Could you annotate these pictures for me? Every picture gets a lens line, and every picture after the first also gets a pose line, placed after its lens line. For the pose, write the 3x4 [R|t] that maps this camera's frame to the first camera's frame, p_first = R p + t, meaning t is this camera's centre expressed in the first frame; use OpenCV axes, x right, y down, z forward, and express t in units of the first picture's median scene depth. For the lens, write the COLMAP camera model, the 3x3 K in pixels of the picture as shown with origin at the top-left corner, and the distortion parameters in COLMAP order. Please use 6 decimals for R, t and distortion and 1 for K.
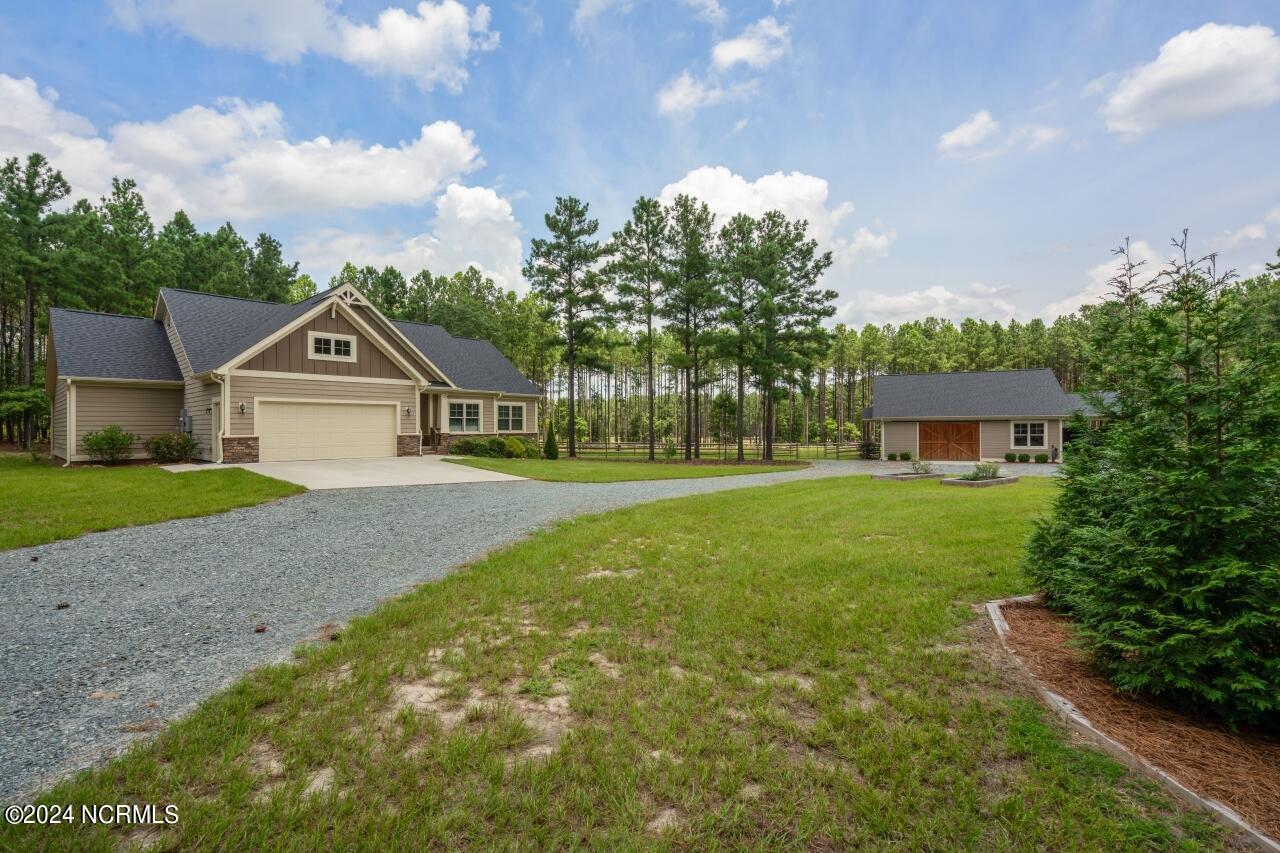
lens RADIAL K [[615.1, 0, 642.0], [0, 615.1, 433.9], [0, 0, 1]] dist [-0.000072, -0.000724]
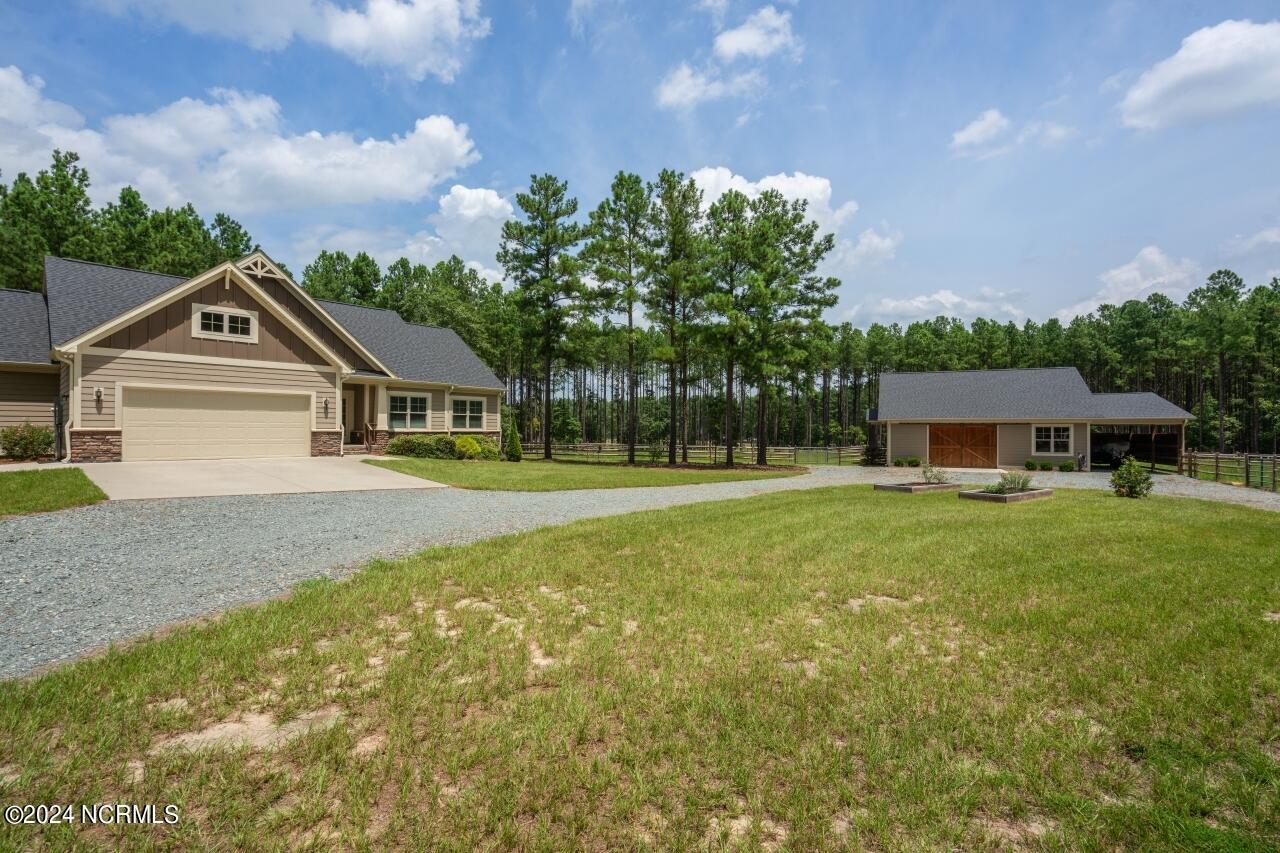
lens RADIAL K [[603.4, 0, 640.0], [0, 603.4, 426.5], [0, 0, 1]] dist [-0.003830, -0.000158]
pose [[0.999774, 0.010369, -0.018537, 0.041920], [-0.010666, 0.999816, -0.015972, 0.002595], [0.018368, 0.016166, 0.999701, 0.110652]]
